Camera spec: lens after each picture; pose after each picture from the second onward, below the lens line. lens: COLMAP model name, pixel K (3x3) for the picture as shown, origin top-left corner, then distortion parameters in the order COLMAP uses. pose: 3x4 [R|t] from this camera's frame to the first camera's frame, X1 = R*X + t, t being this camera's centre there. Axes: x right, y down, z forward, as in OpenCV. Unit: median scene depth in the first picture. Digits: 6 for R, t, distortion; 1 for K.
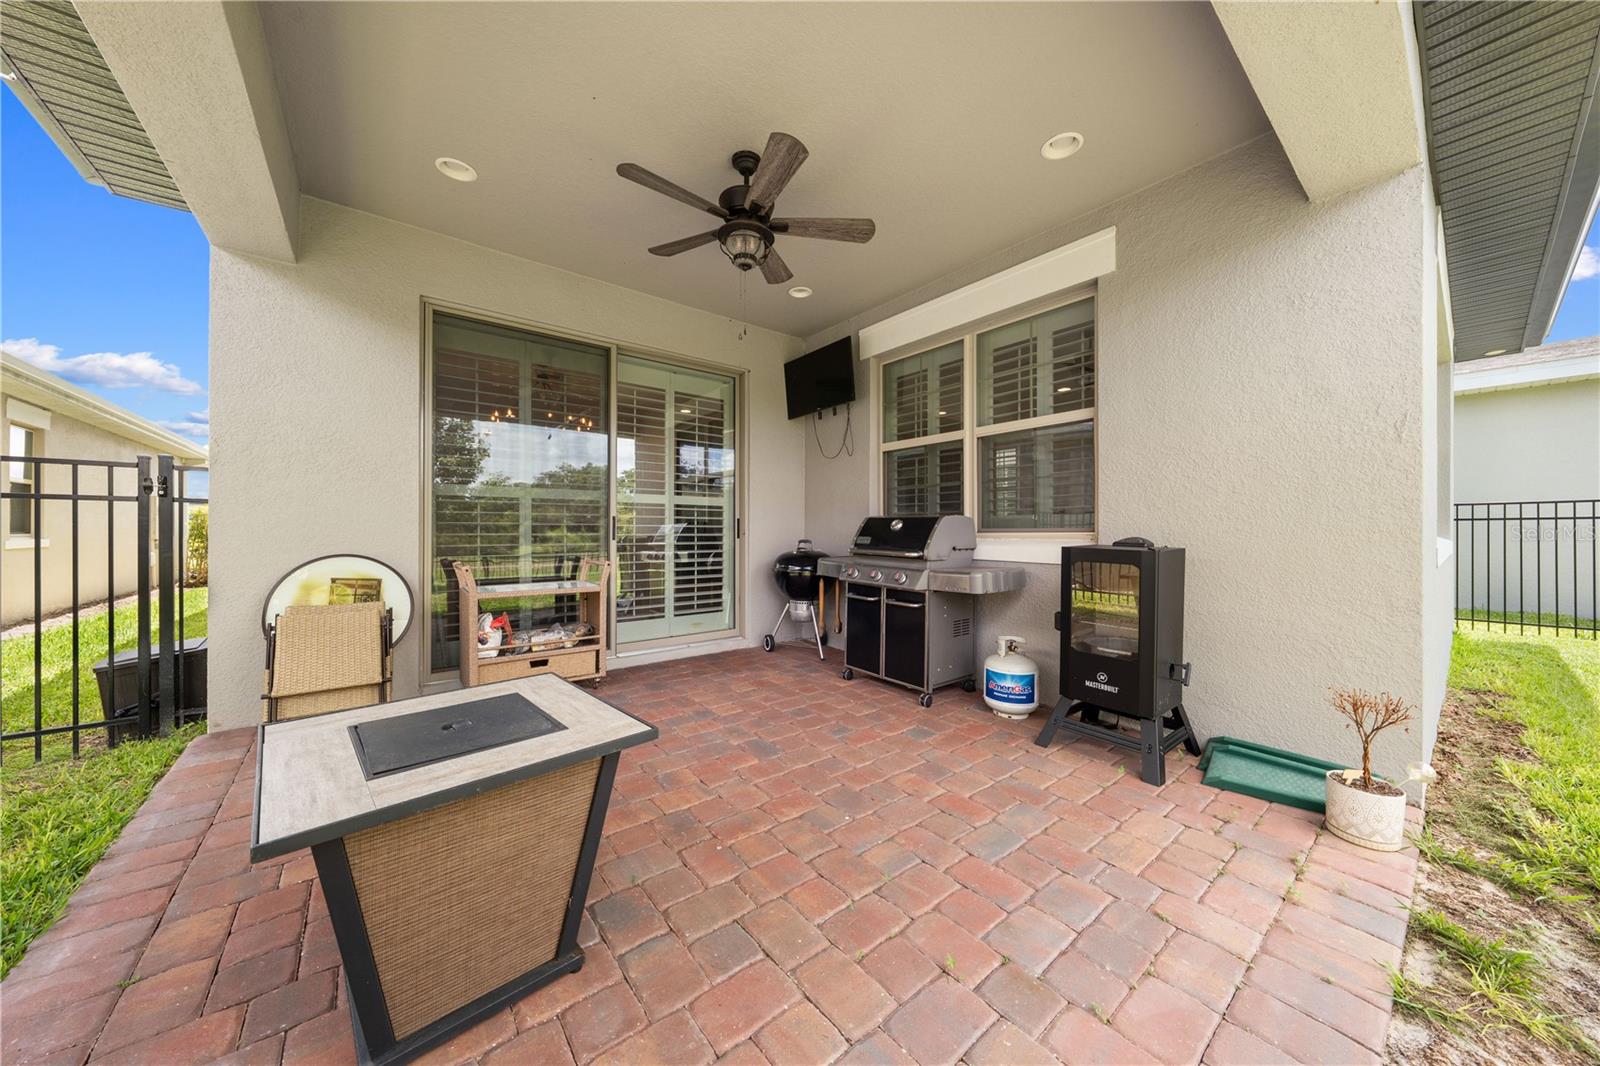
lens RADIAL K [[542.4, 0, 795.3], [0, 542.4, 525.4], [0, 0, 1]] dist [-0.001055, -0.000037]
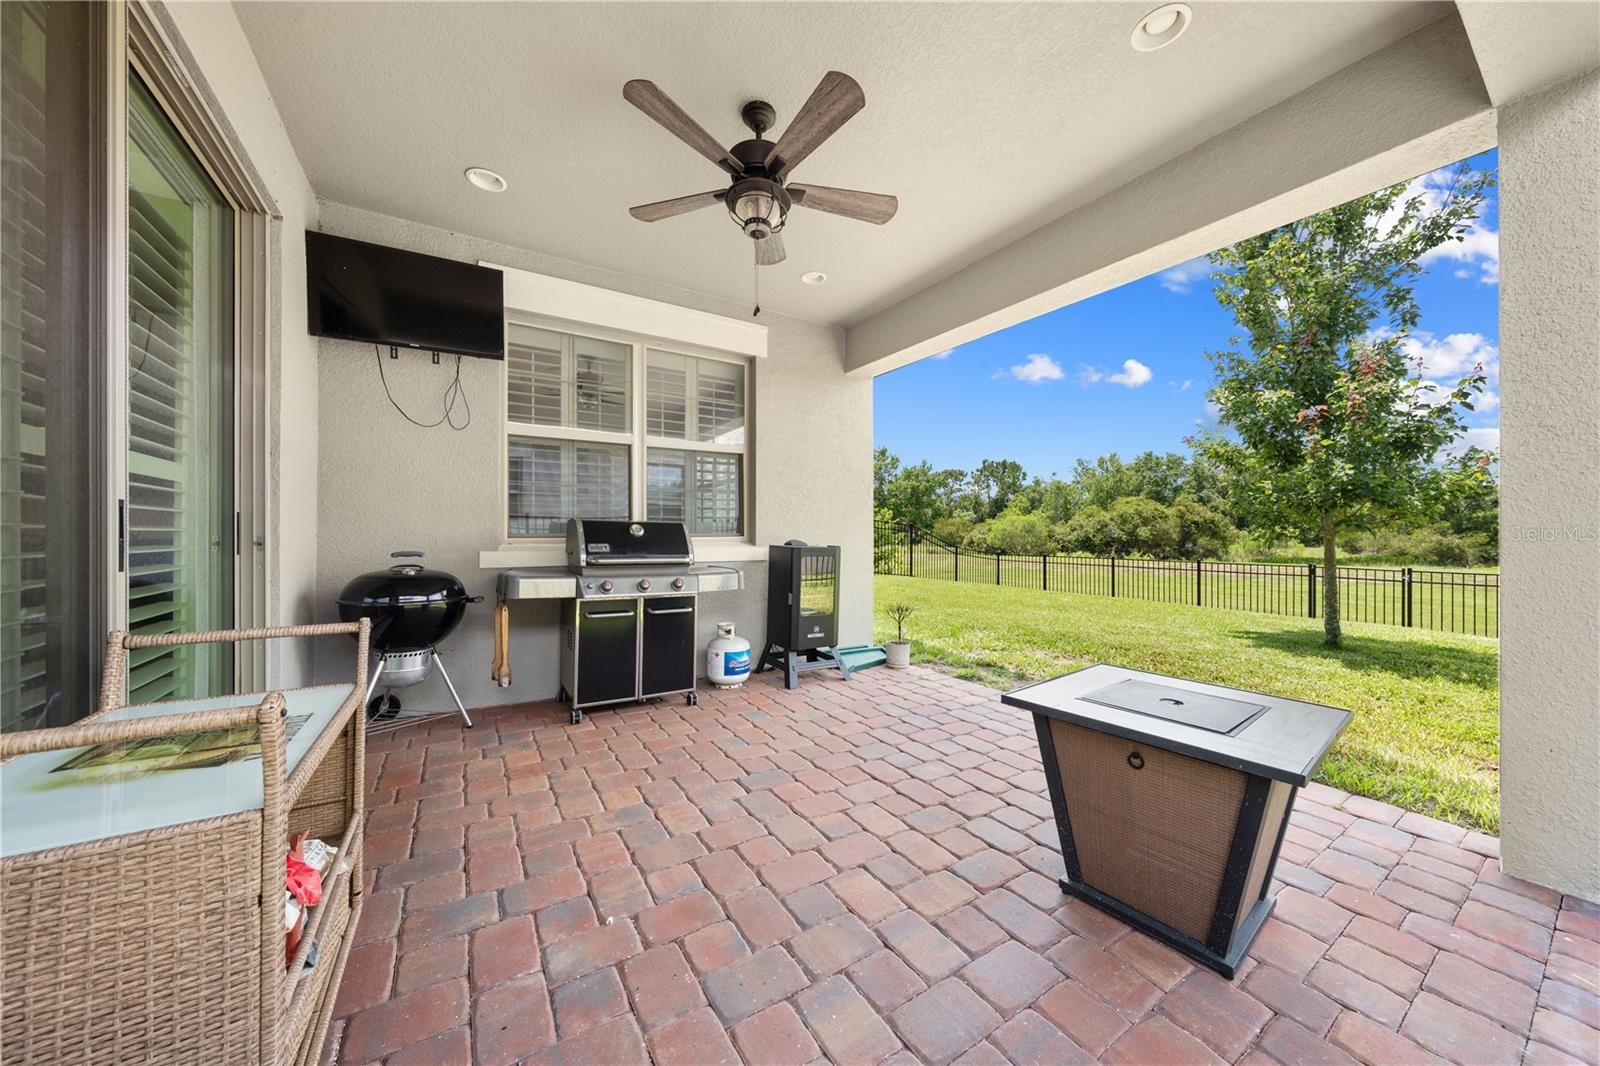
lens RADIAL K [[542.4, 0, 796.3], [0, 542.4, 537.8], [0, 0, 1]] dist [-0.001055, -0.000037]
pose [[0.108875, -0.001269, 0.994055, -0.700997], [-0.000759, 0.999999, 0.001360, 0.011232], [-0.994055, -0.000903, 0.108874, 0.631978]]
